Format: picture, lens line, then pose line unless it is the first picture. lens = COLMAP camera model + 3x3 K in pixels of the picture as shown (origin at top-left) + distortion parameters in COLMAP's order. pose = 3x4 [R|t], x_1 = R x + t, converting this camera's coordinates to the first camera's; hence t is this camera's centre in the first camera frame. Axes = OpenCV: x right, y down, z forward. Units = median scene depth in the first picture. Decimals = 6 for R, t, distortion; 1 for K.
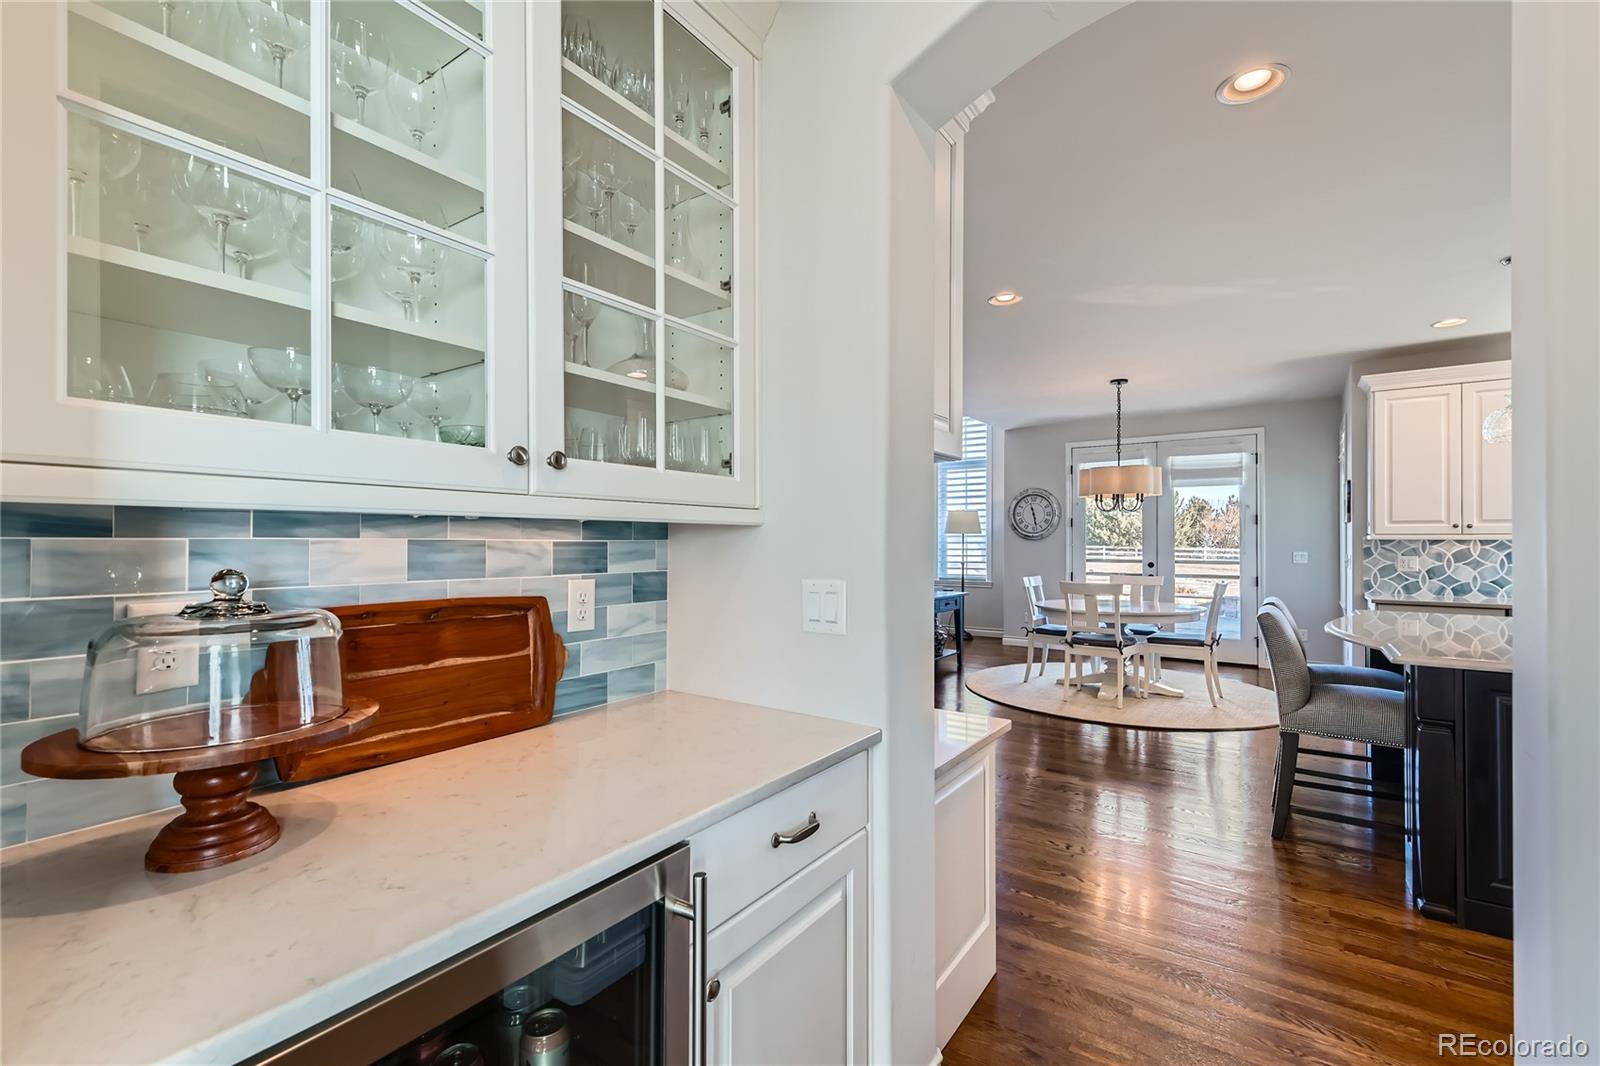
lens RADIAL K [[693.0, 0, 799.3], [0, 693.0, 535.7], [0, 0, 1]] dist [0.010257, -0.001454]
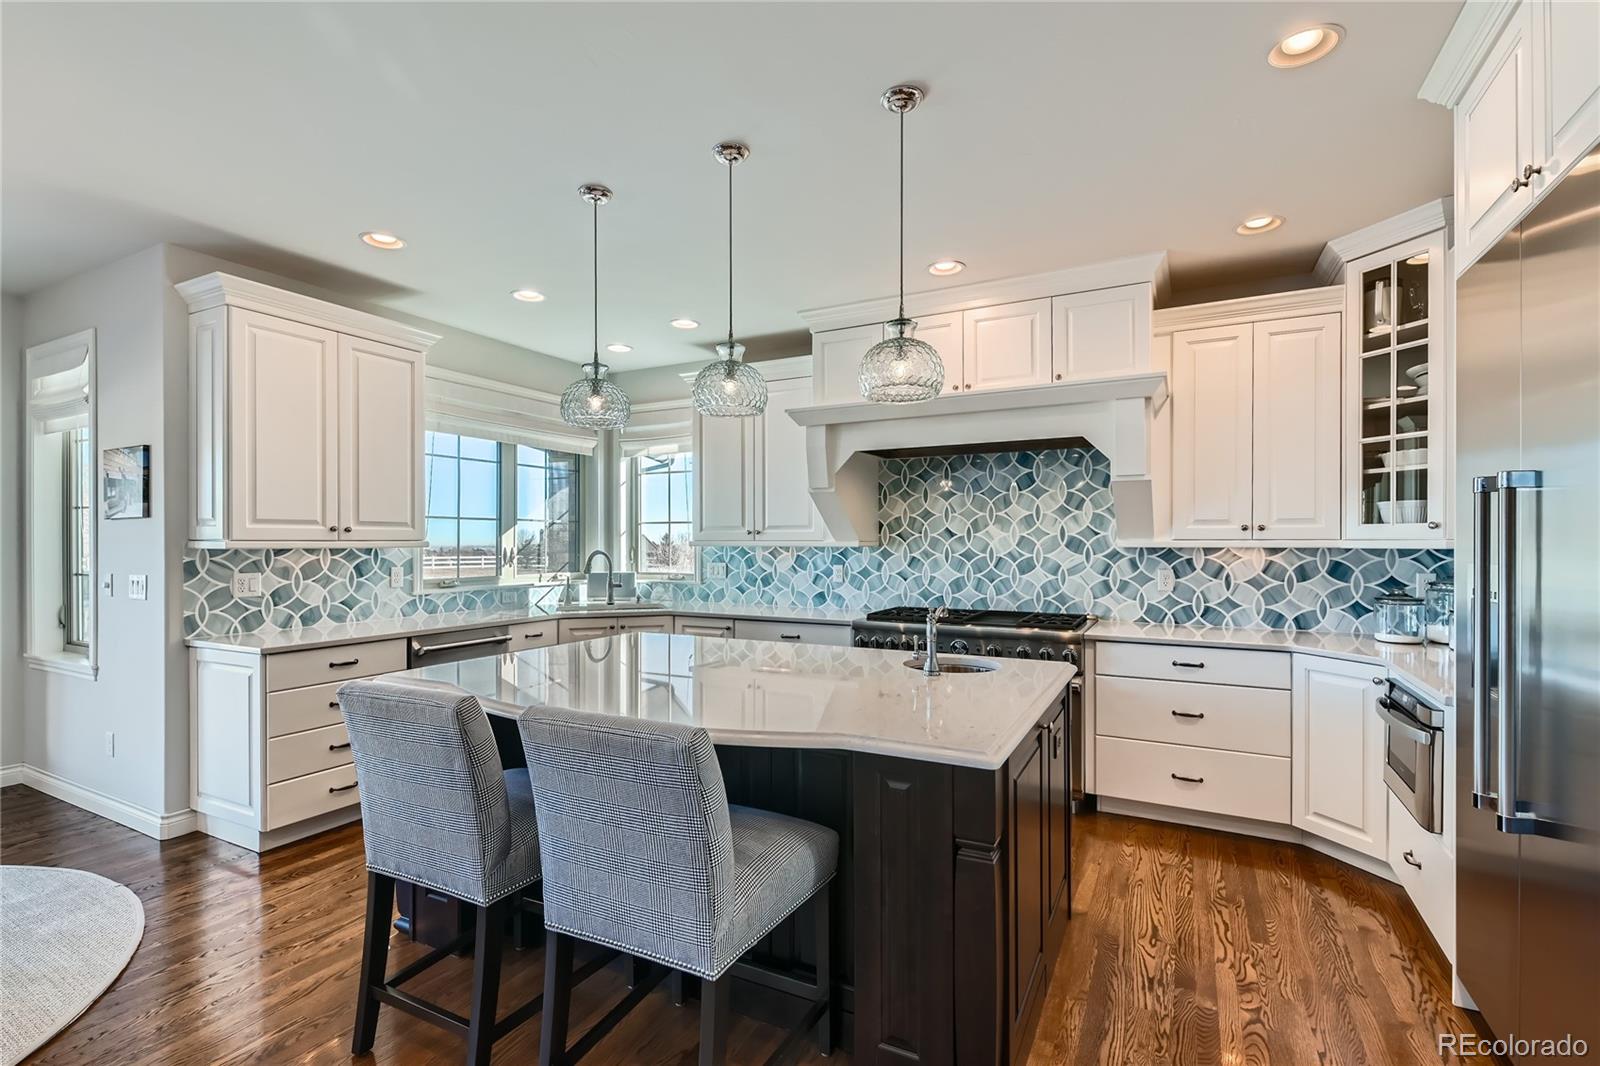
lens RADIAL K [[744.1, 0, 798.6], [0, 744.1, 540.9], [0, 0, 1]] dist [0.009986, -0.000120]
pose [[-0.118796, 0.001783, 0.992917, 0.113860], [0.000334, 0.999998, -0.001756, -0.000018], [-0.992919, 0.000123, -0.118797, 0.583444]]
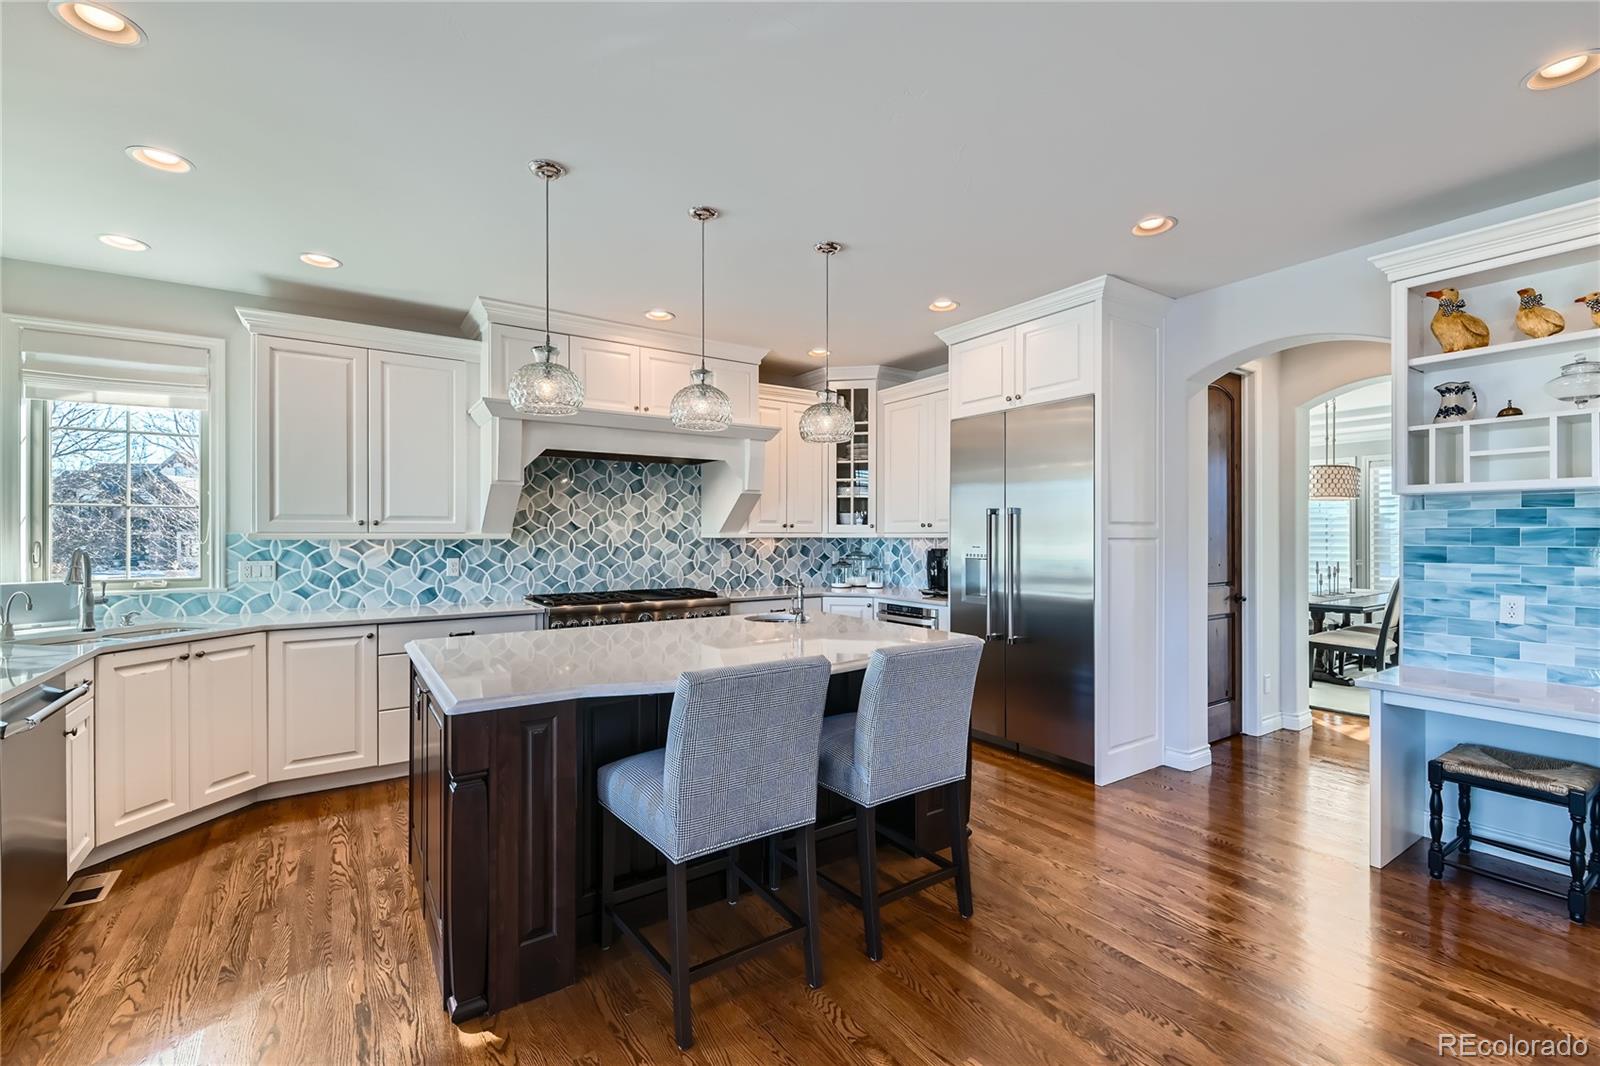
lens RADIAL K [[693.0, 0, 821.6], [0, 693.0, 536.2], [0, 0, 1]] dist [0.010257, -0.001454]
pose [[-0.939031, 0.000584, 0.343833, 0.198144], [0.001248, 0.999998, 0.001708, 0.000446], [-0.343831, 0.002033, -0.939029, 0.768087]]
